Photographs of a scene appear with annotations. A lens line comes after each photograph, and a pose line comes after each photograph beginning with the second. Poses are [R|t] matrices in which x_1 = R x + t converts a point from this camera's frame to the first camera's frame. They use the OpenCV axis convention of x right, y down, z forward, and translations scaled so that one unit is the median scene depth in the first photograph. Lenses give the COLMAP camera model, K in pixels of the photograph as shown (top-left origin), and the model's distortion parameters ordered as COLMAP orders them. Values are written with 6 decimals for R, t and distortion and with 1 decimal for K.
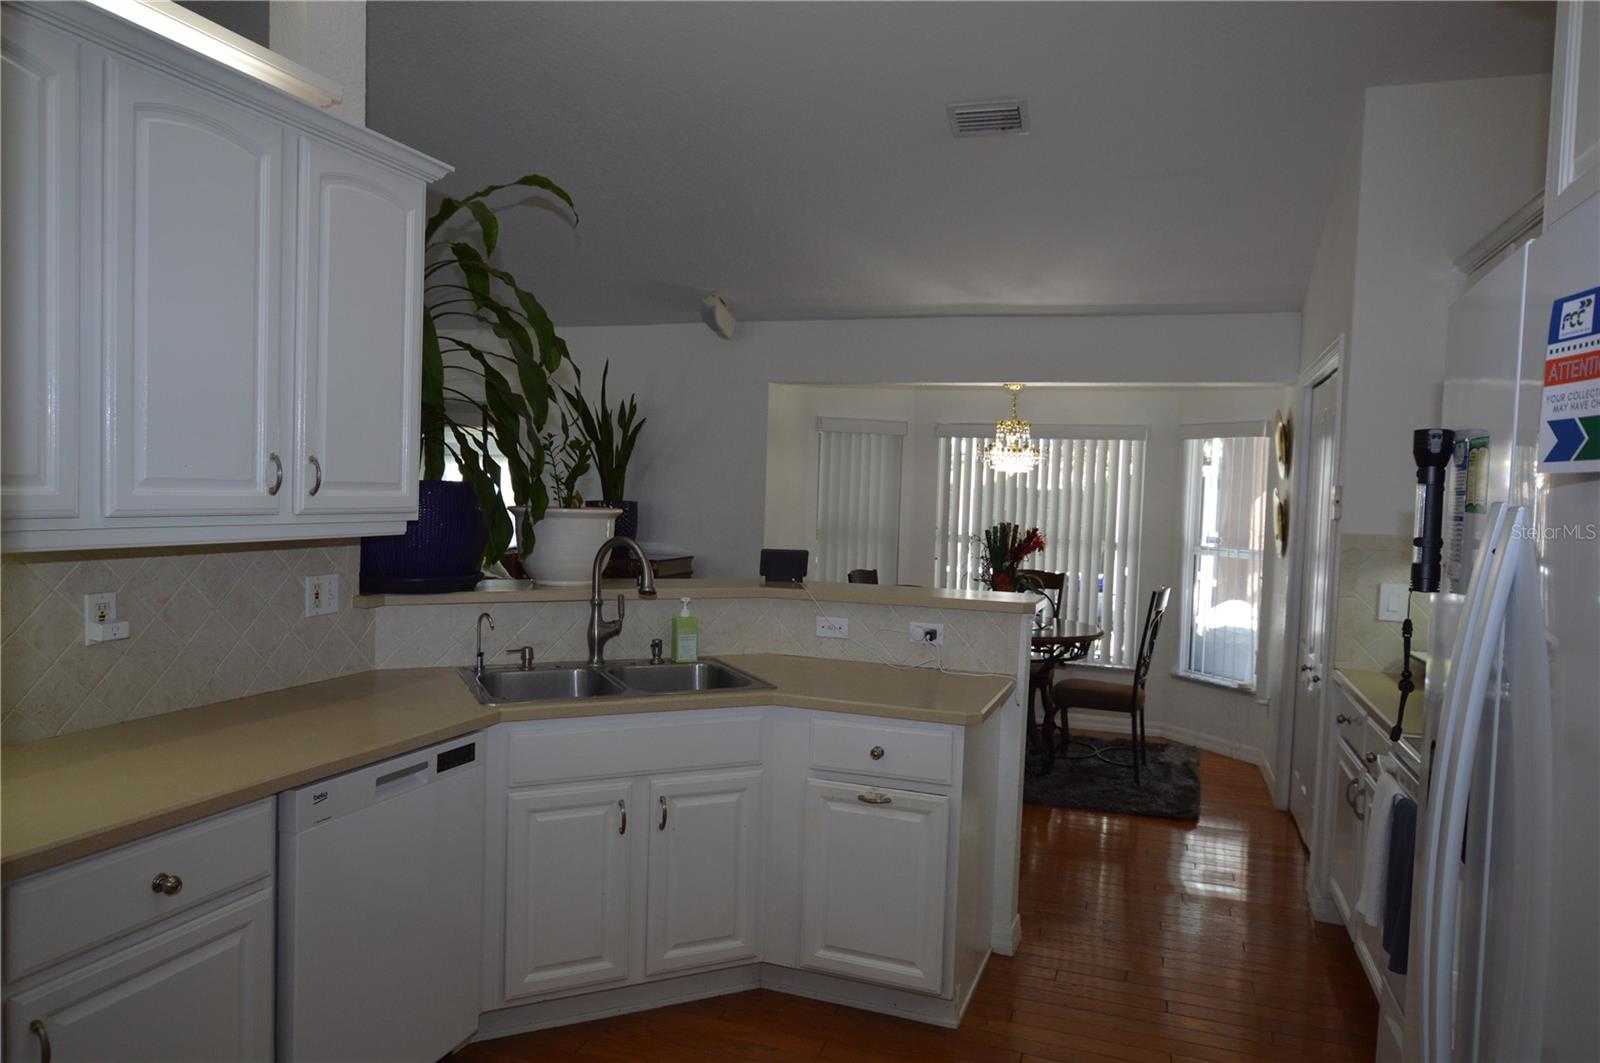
lens RADIAL K [[1065.7, 0, 800.0], [0, 1065.7, 531.5], [0, 0, 1]] dist [0.000058, -0.000042]
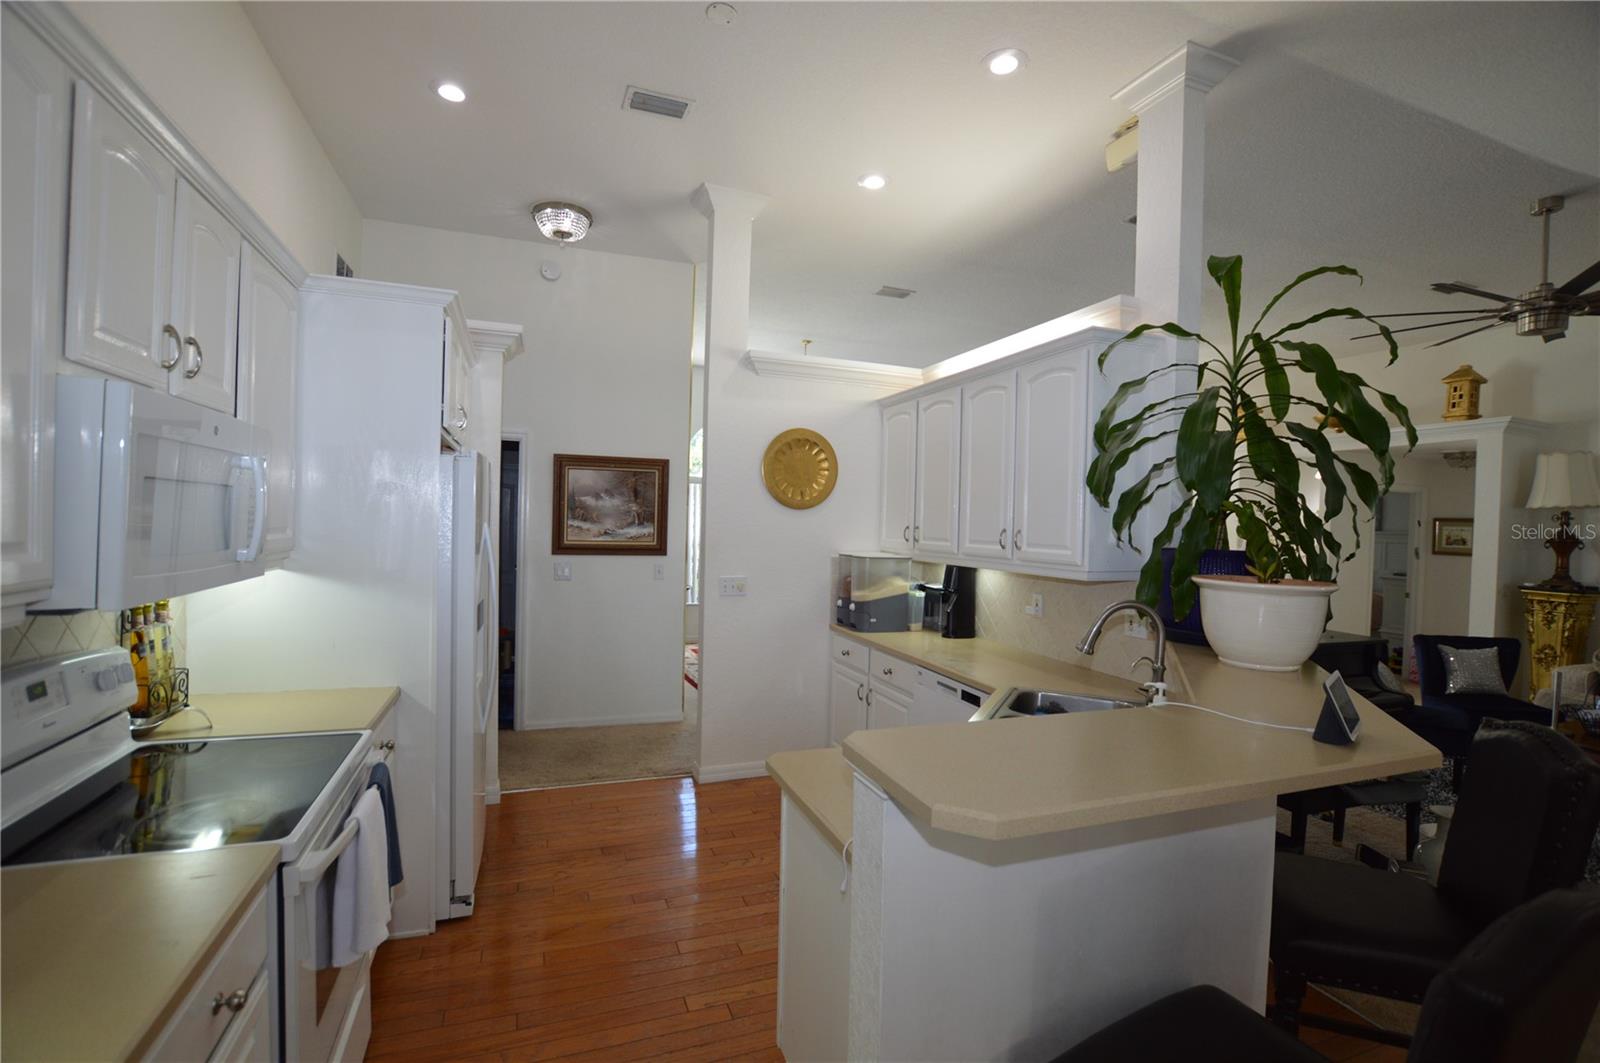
lens RADIAL K [[713.3, 0, 796.0], [0, 713.3, 537.5], [0, 0, 1]] dist [-0.032640, 0.003735]
pose [[-0.769567, -0.045208, -0.636964, 0.677144], [-0.083770, 0.996018, 0.030518, -0.063368], [0.633048, 0.076845, -0.770289, 1.772963]]
